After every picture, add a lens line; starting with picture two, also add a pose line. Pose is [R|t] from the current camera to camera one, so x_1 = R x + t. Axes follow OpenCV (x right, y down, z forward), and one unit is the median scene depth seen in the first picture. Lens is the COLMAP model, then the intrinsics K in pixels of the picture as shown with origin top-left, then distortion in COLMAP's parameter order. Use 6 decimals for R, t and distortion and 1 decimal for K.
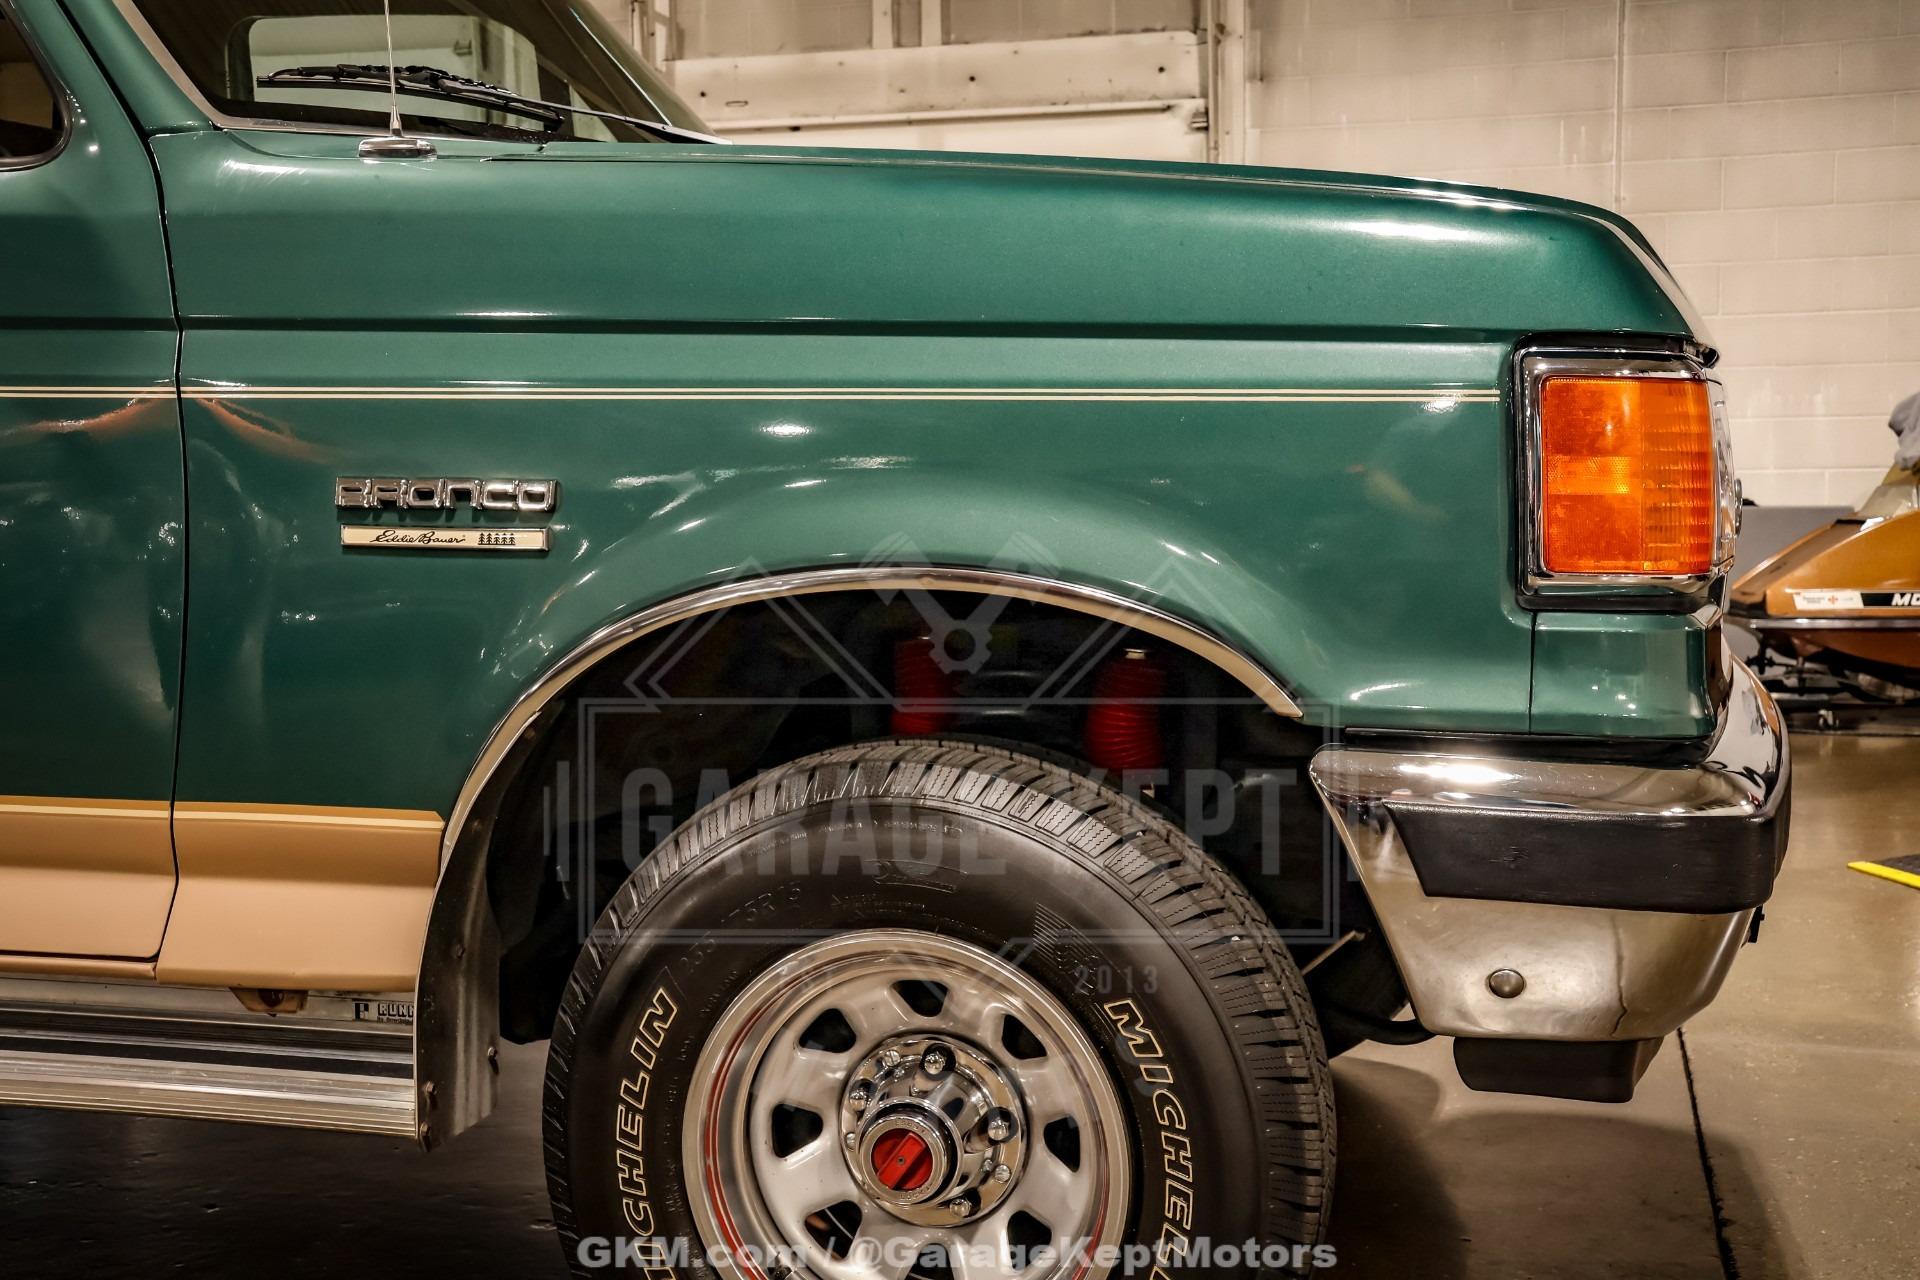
lens RADIAL K [[2454.0, 0, 964.6], [0, 2454.0, 633.8], [0, 0, 1]] dist [0.062268, 0.023669]
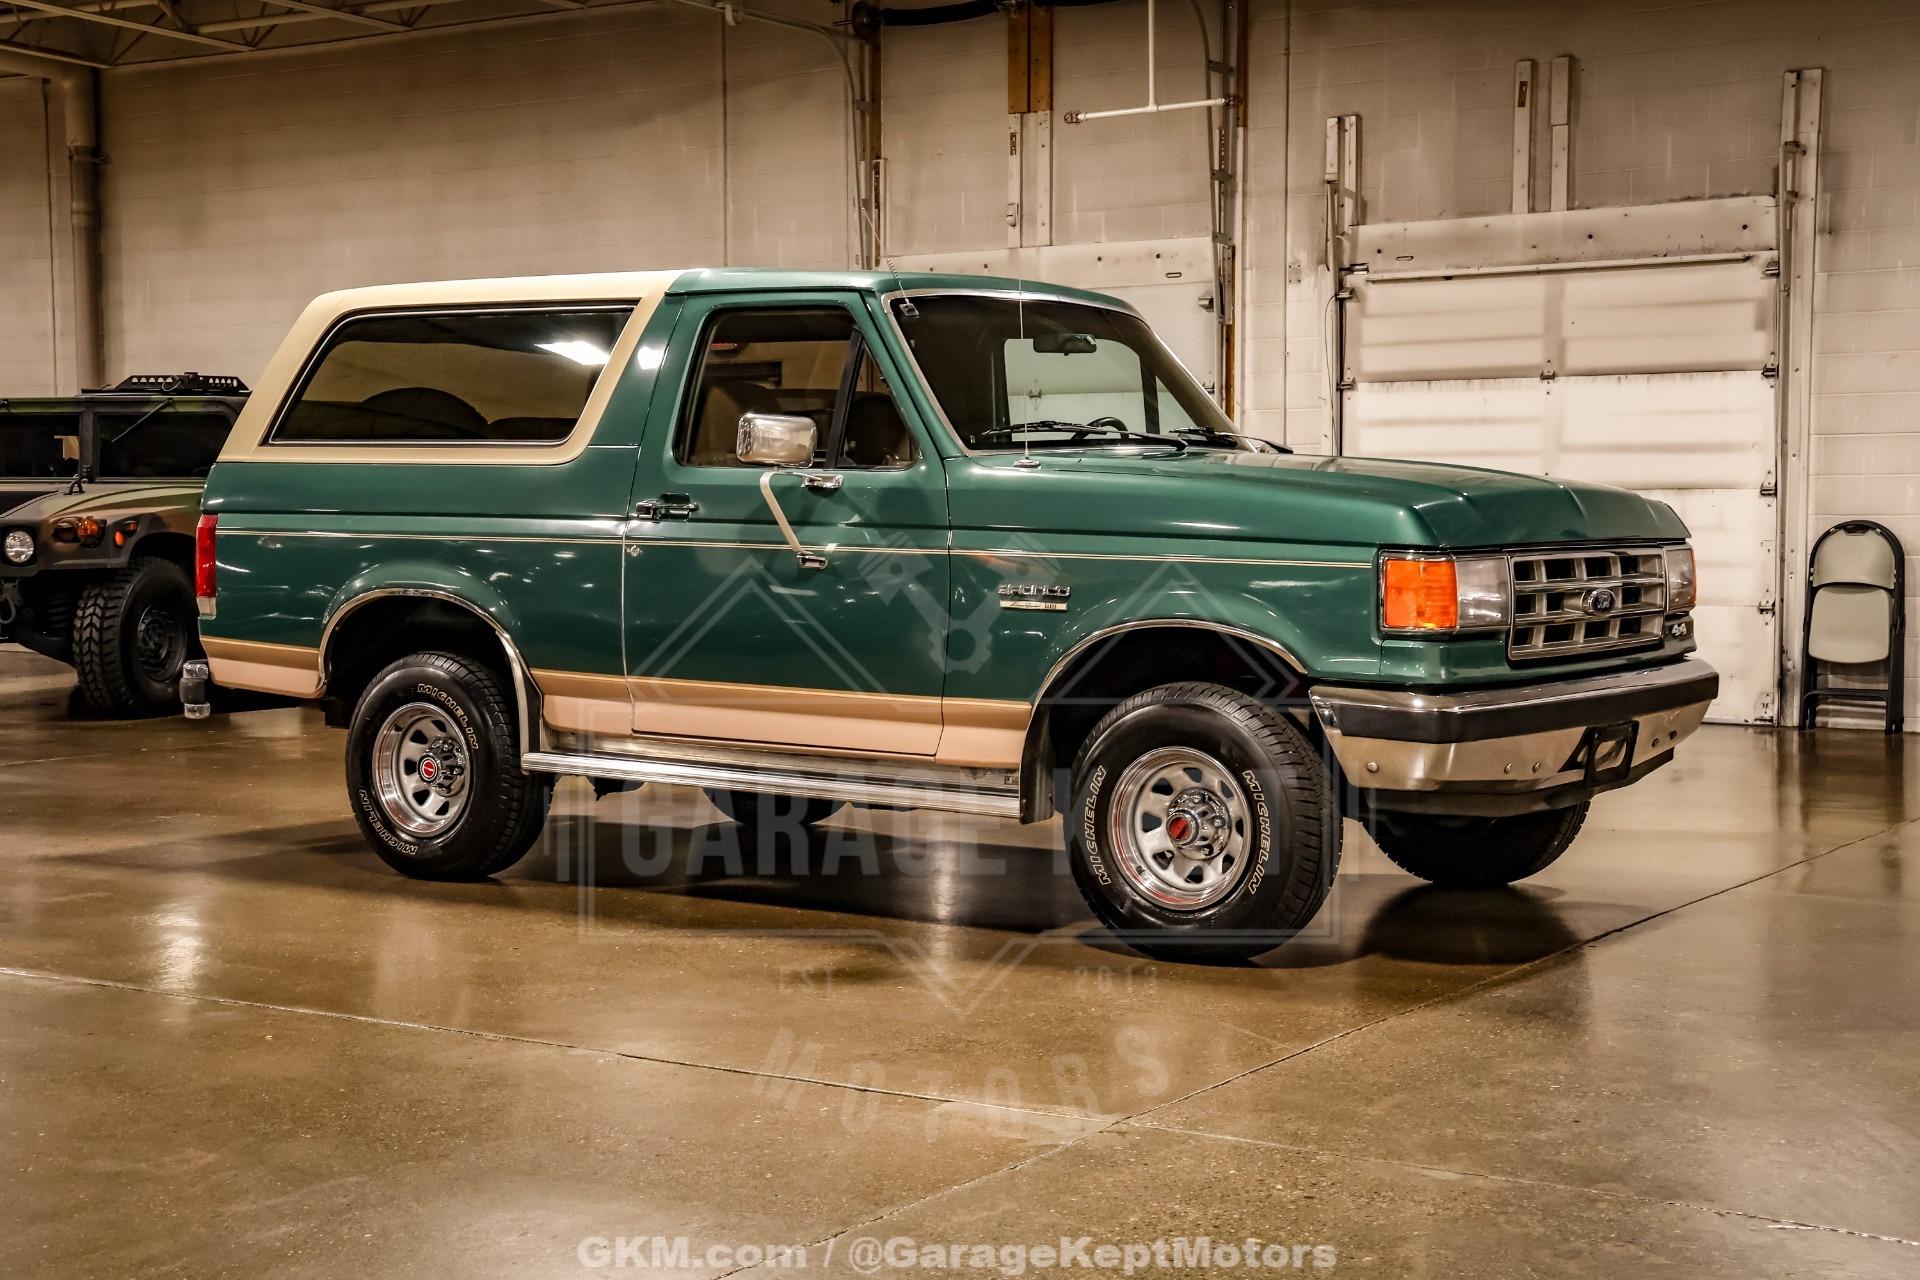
lens RADIAL K [[2757.8, 0, 960.0], [0, 2757.8, 640.0], [0, 0, 1]] dist [0.073253, 0.389857]
pose [[0.947254, 0.026041, -0.319425, 0.695488], [-0.032190, 0.999384, -0.013984, 0.046518], [0.318864, 0.023528, 0.947509, -1.958197]]
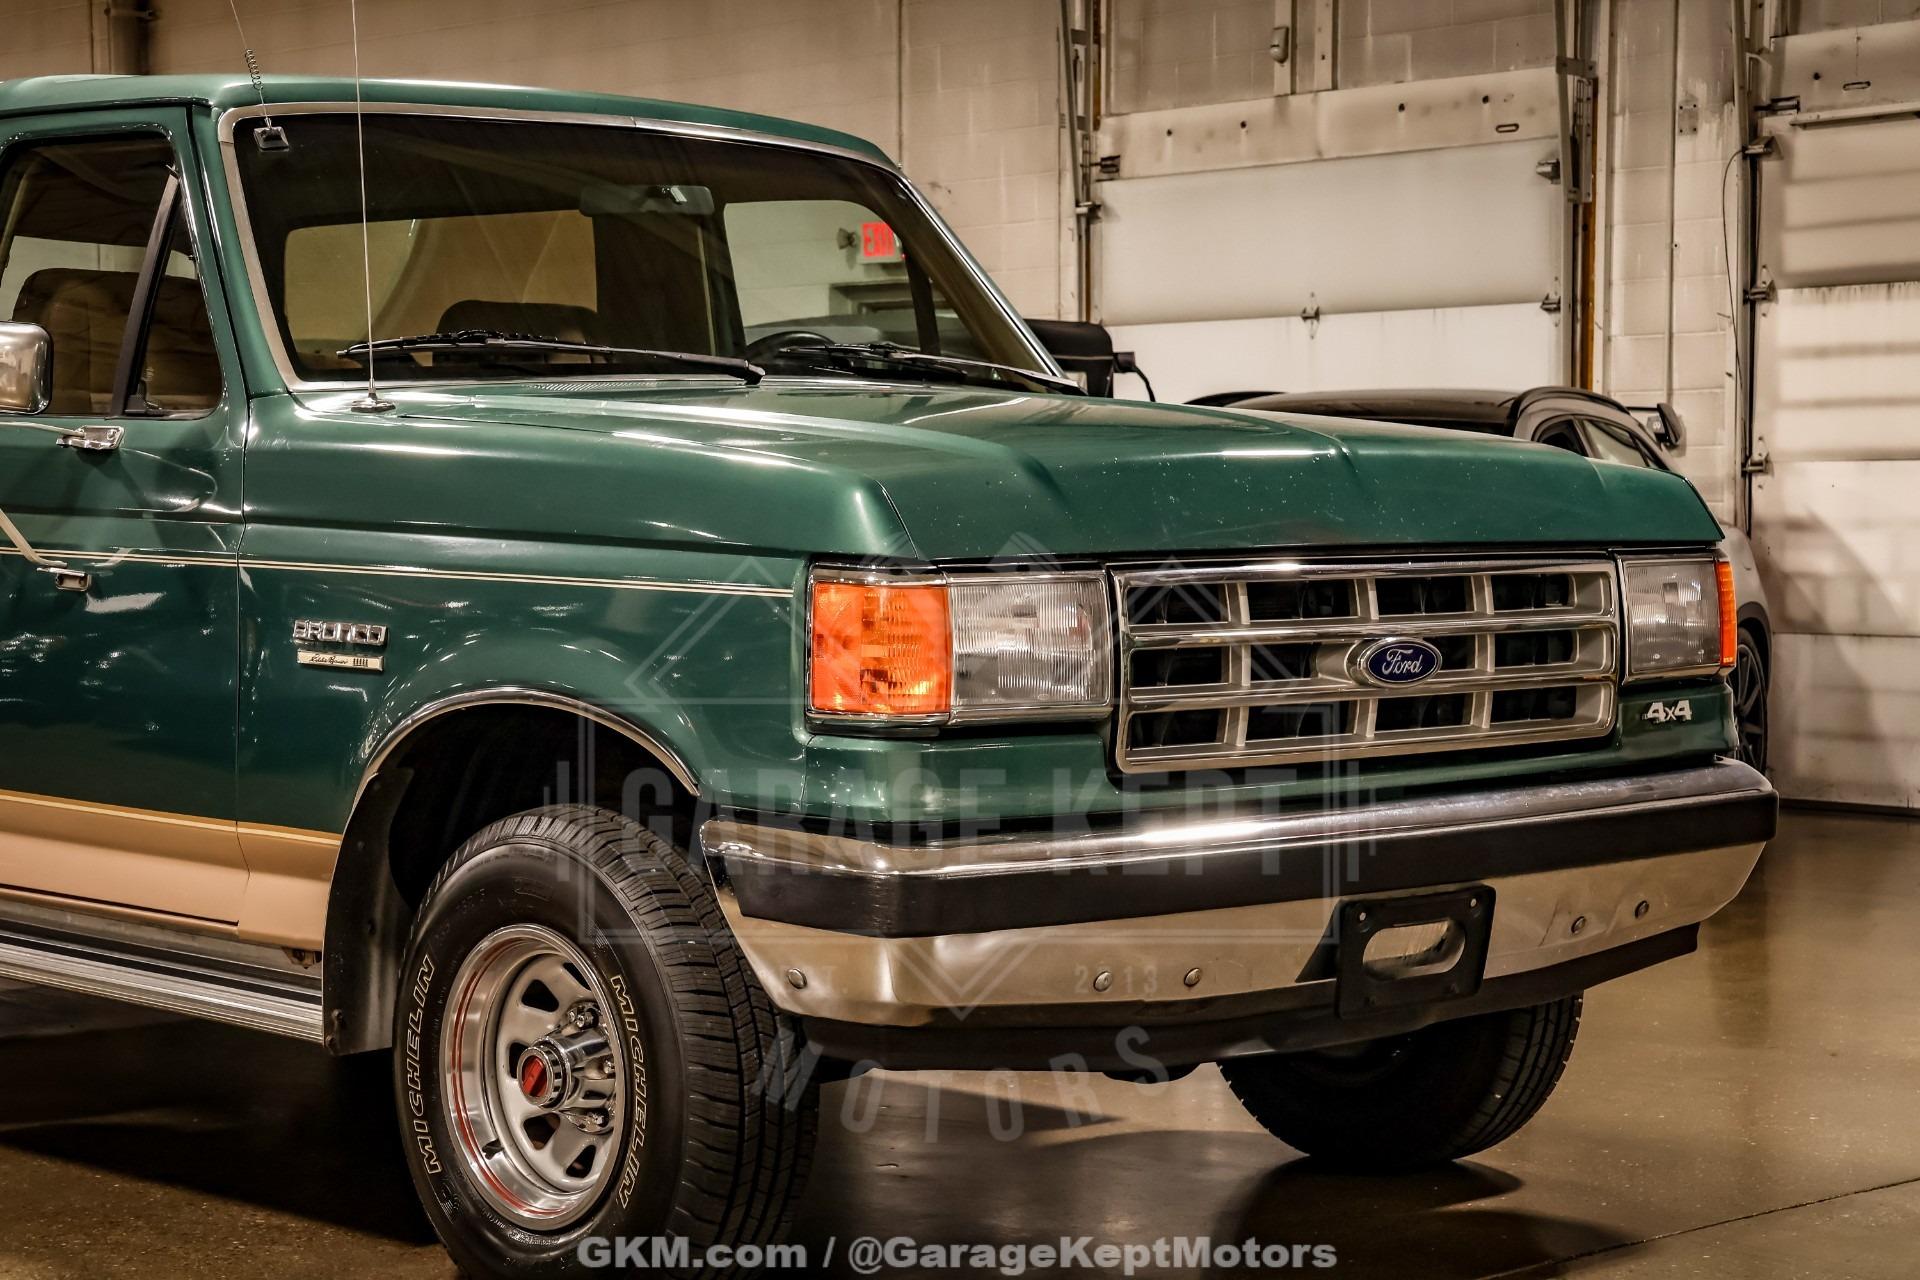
lens RADIAL K [[3641.7, 0, 957.0], [0, 3641.7, 633.7], [0, 0, 1]] dist [0.238502, 0.552871]
pose [[0.857604, 0.029306, -0.513475, 1.272740], [-0.043542, 0.998928, -0.015712, -0.034372], [0.512464, 0.035833, 0.857961, -0.776993]]
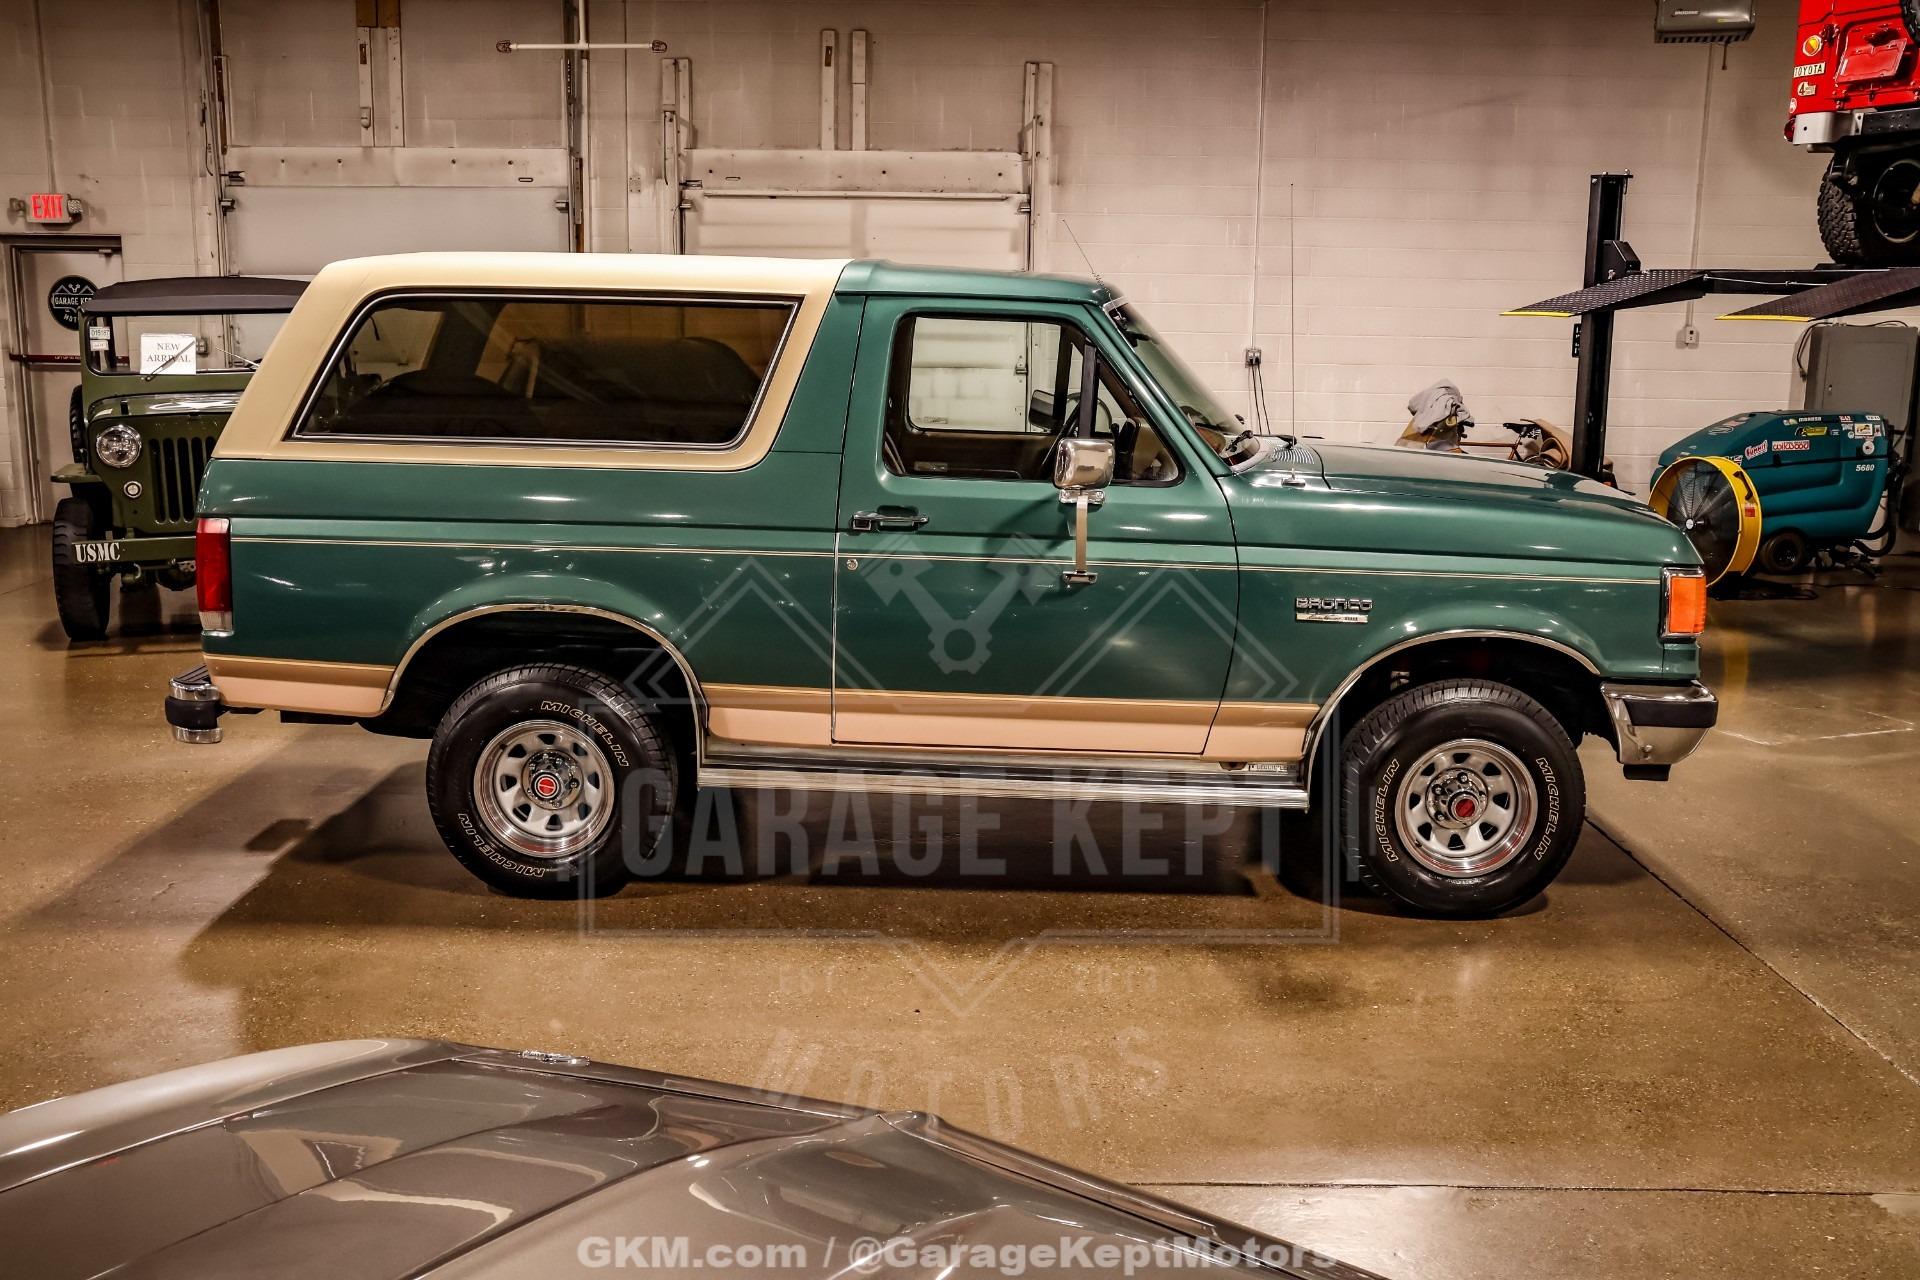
lens RADIAL K [[1868.7, 0, 958.8], [0, 1868.7, 655.2], [0, 0, 1]] dist [-0.082503, 0.140122]
pose [[0.967171, -0.023765, 0.253014, -1.200115], [-0.008075, 0.992241, 0.124063, -0.266014], [-0.253999, -0.122033, 0.959475, -1.080575]]
